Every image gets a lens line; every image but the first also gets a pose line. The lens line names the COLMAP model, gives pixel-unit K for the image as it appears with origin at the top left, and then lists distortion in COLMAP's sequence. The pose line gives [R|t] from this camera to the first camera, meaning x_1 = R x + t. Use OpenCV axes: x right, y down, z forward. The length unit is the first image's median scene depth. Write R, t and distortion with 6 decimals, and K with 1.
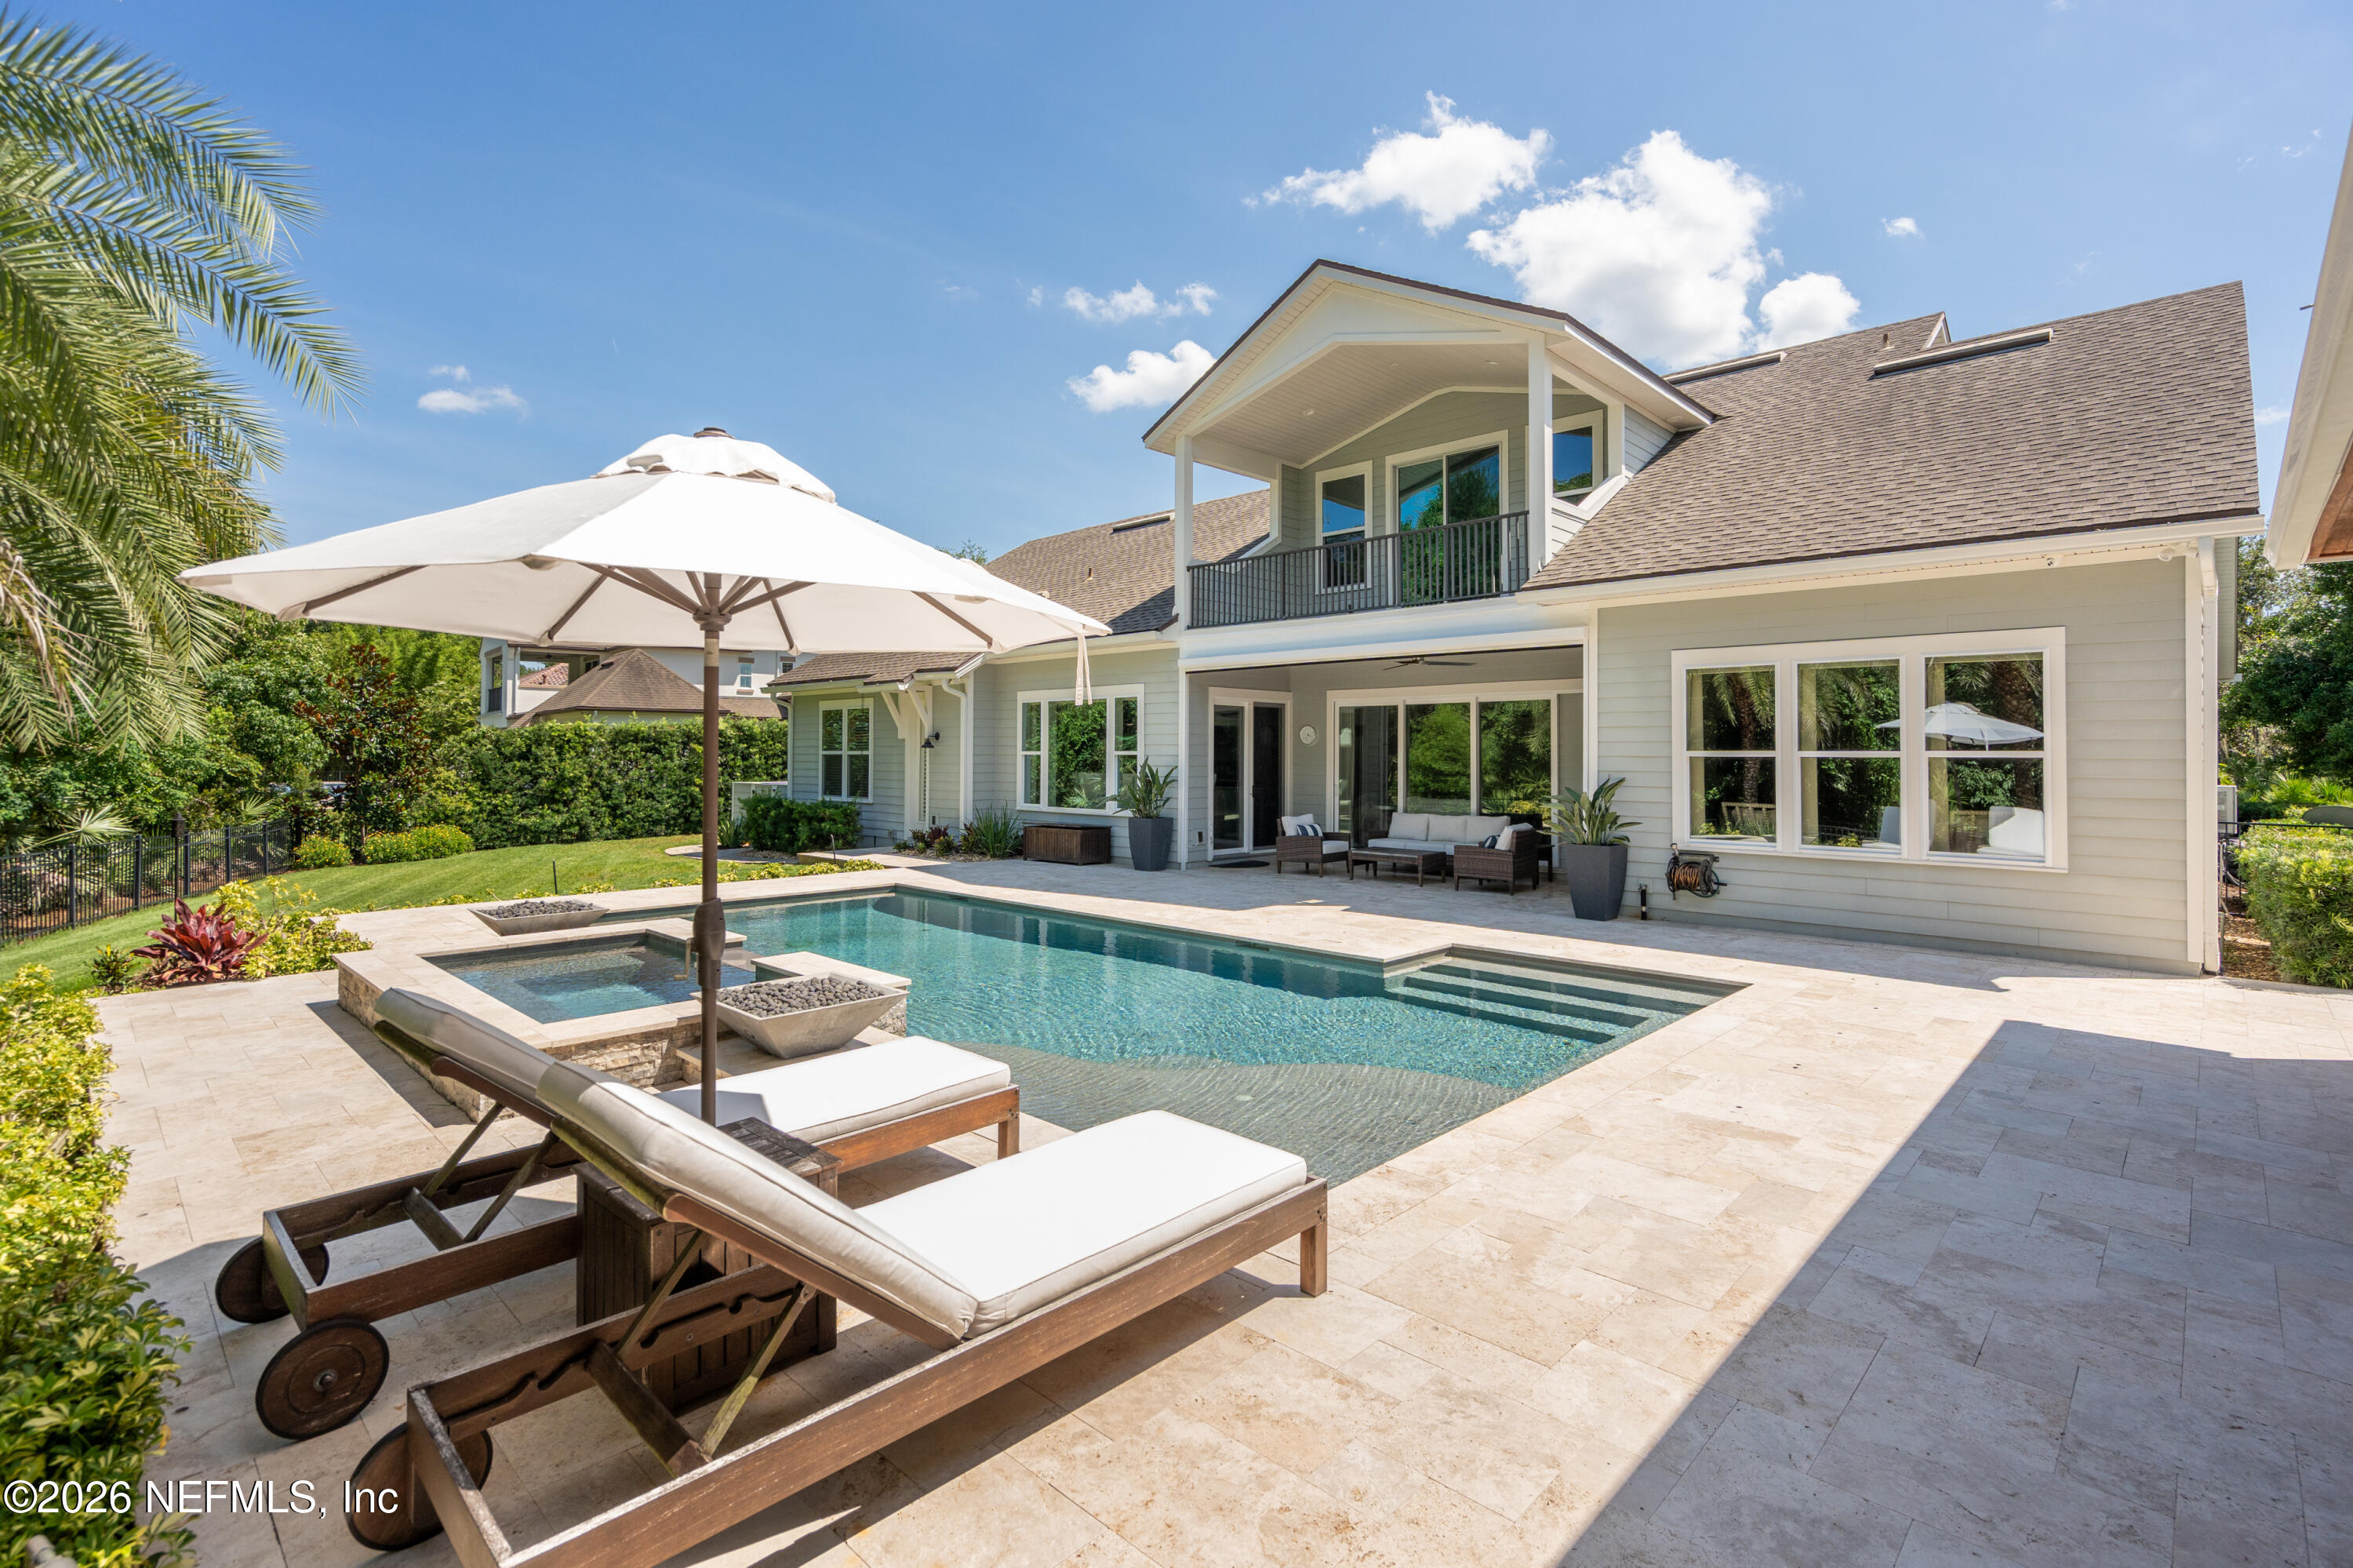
lens RADIAL K [[1065.3, 0, 1212.5], [0, 1065.3, 741.2], [0, 0, 1]] dist [-0.014987, 0.003849]
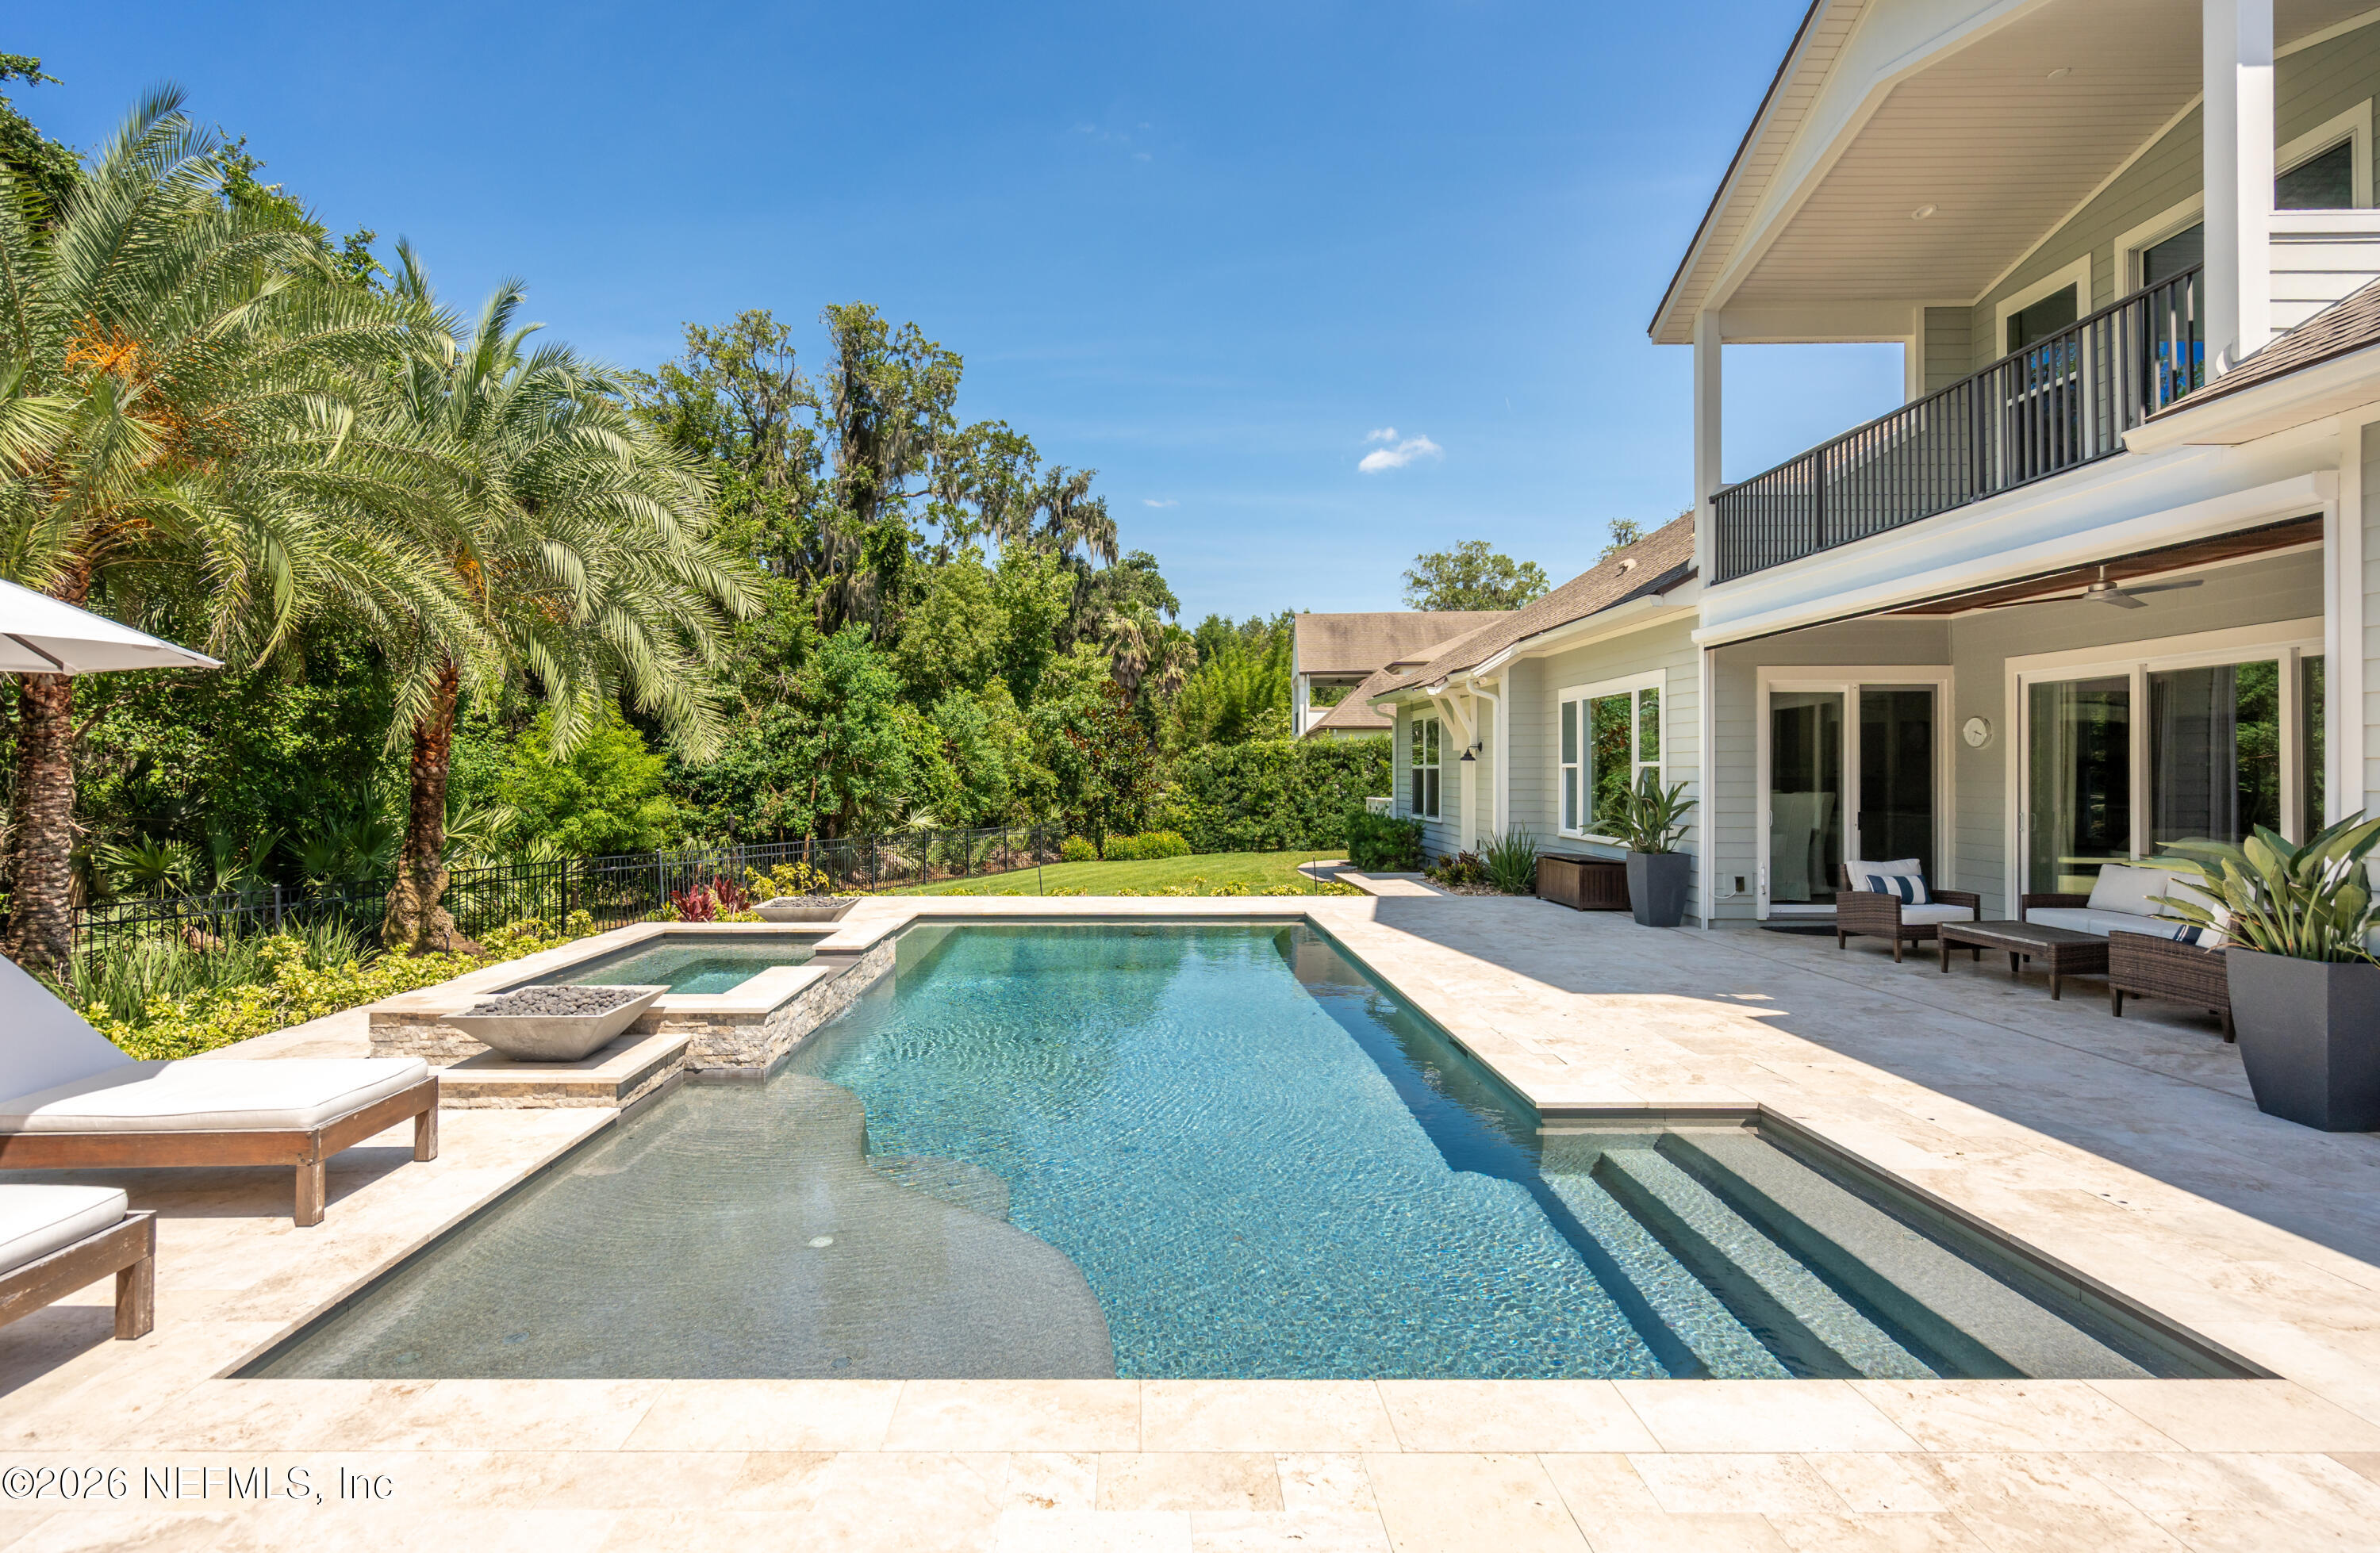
lens RADIAL K [[1120.6, 0, 1167.1], [0, 1120.6, 764.7], [0, 0, 1]] dist [-0.004458, 0.001885]
pose [[0.688593, -0.008124, -0.725103, 0.237394], [0.013573, 0.999906, 0.001687, 0.005354], [0.725021, -0.011003, 0.688639, 0.211161]]
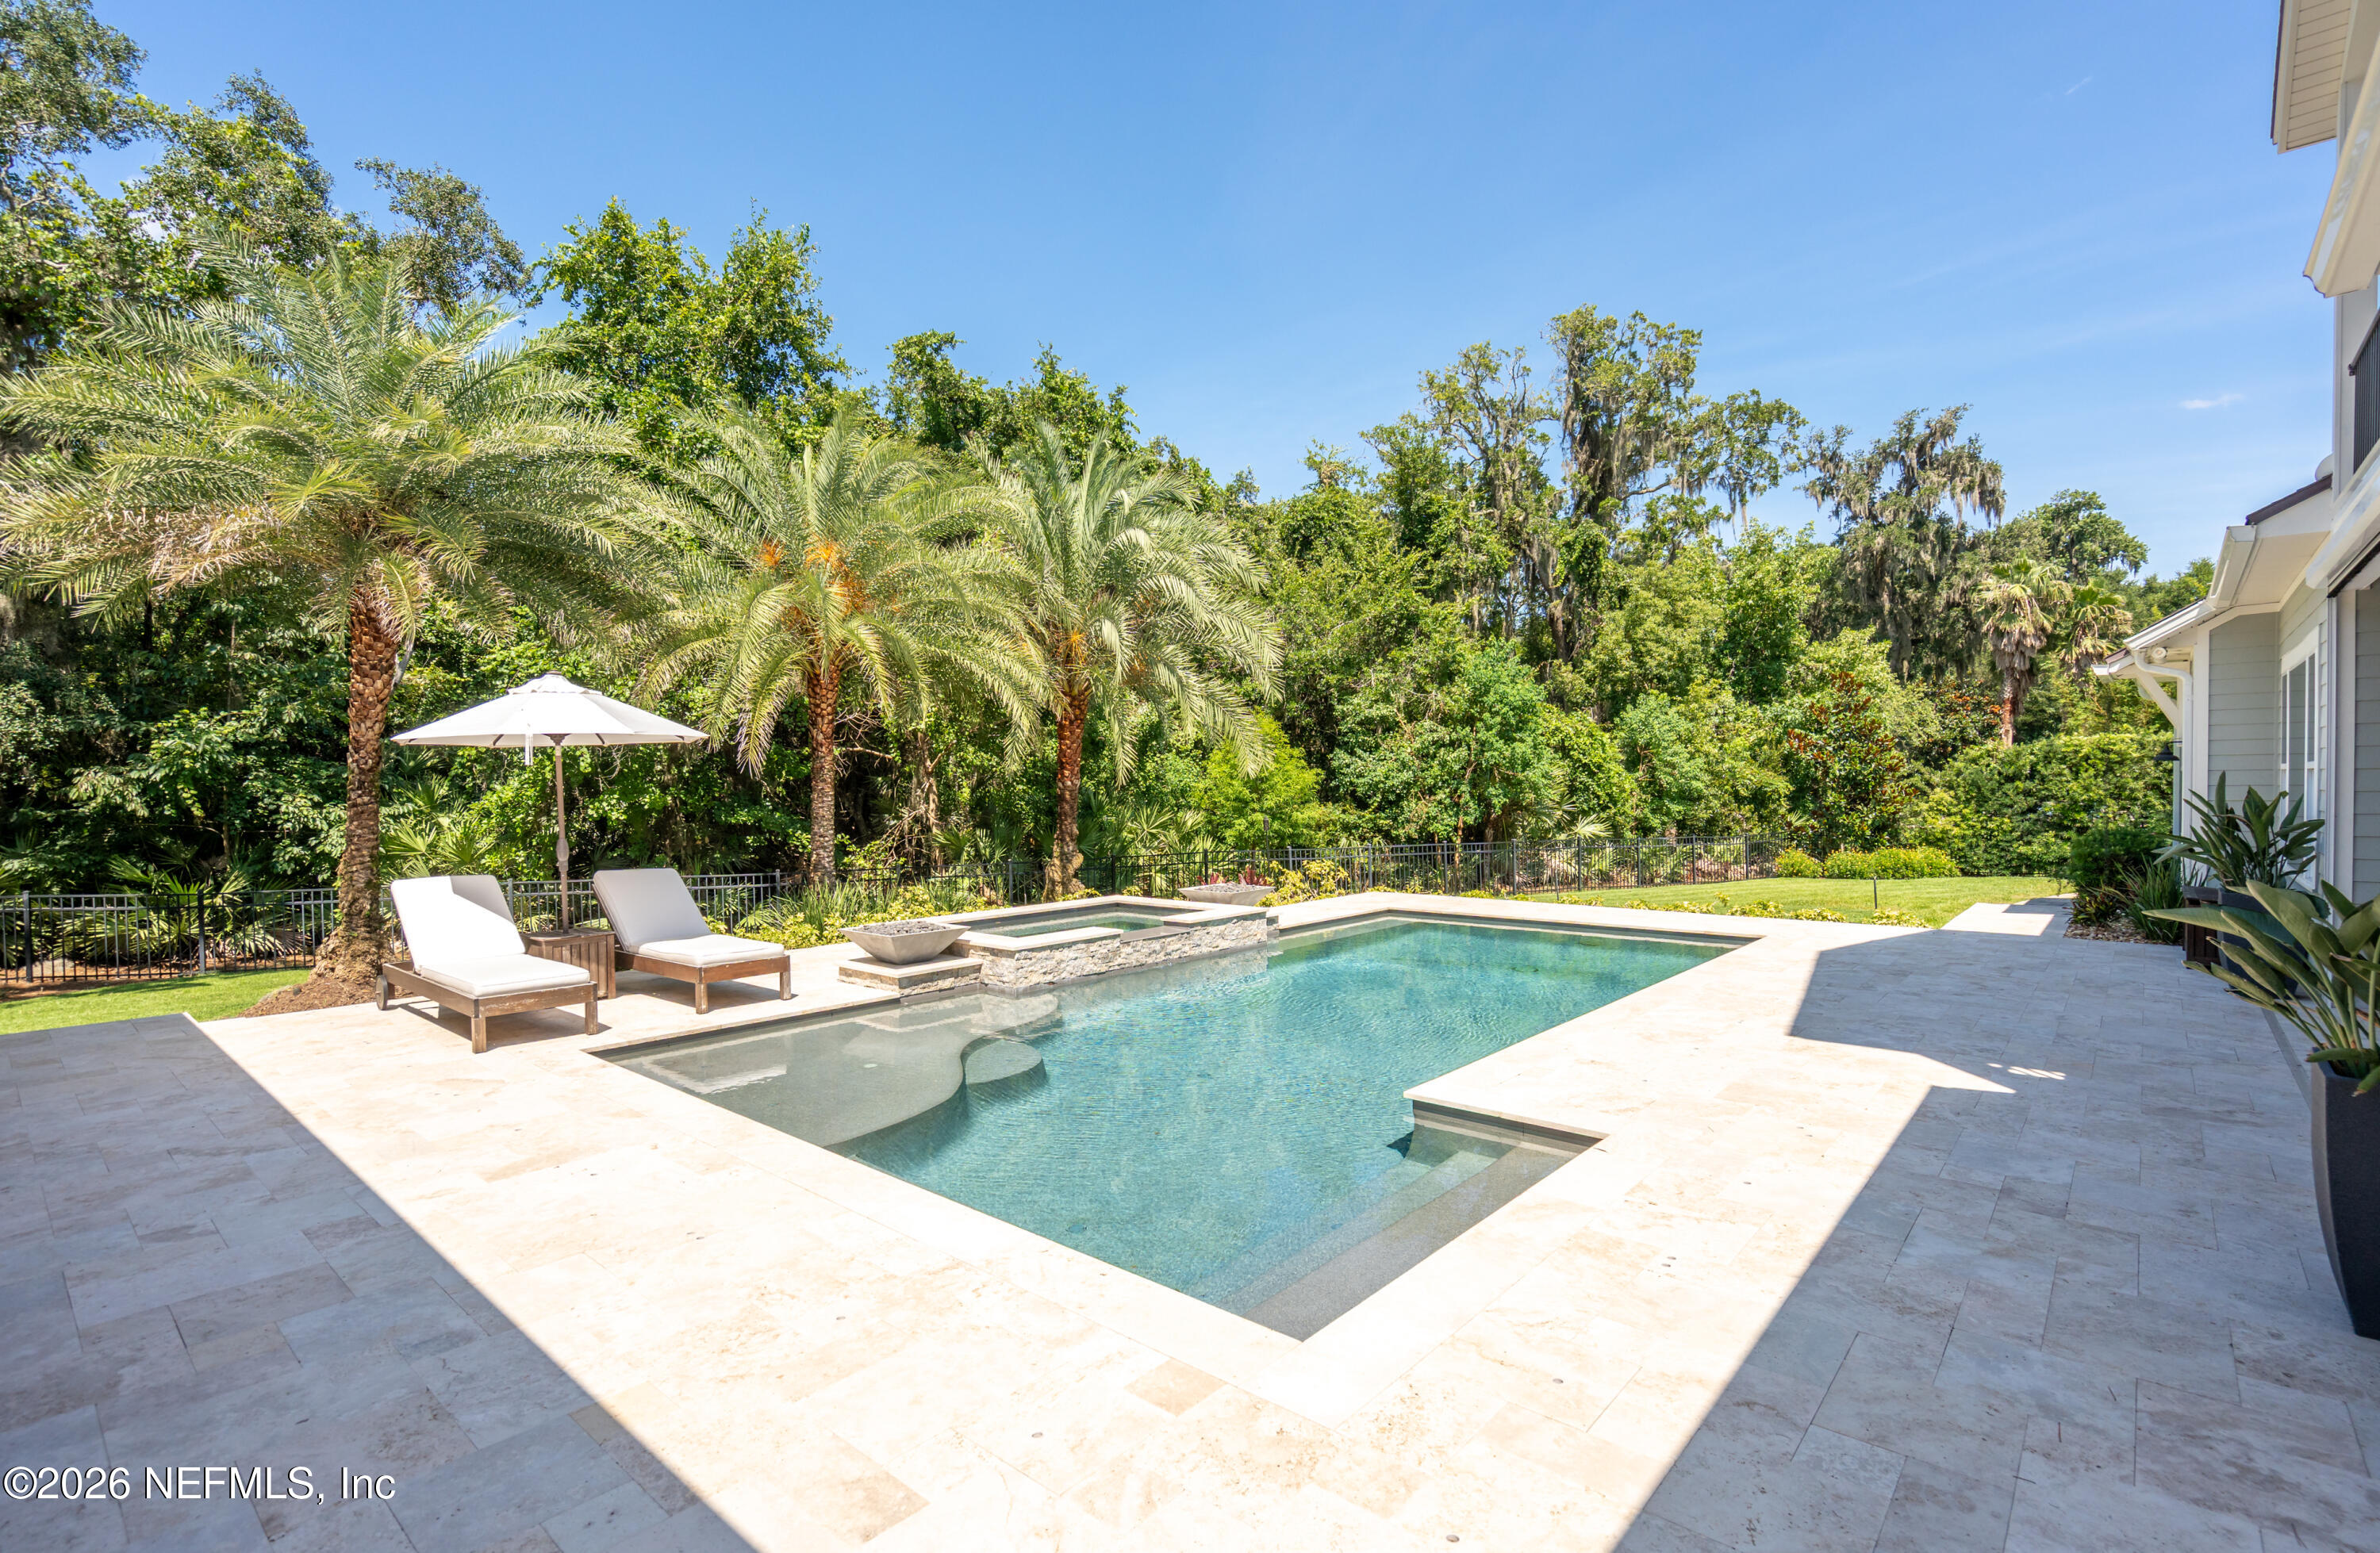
lens RADIAL K [[1120.6, 0, 1190.8], [0, 1120.6, 830.4], [0, 0, 1]] dist [-0.004458, 0.001885]
pose [[0.028274, 0.040051, -0.998798, 0.403491], [0.024288, 0.998874, 0.040742, 0.006790], [0.999305, -0.025410, 0.027269, 0.413587]]
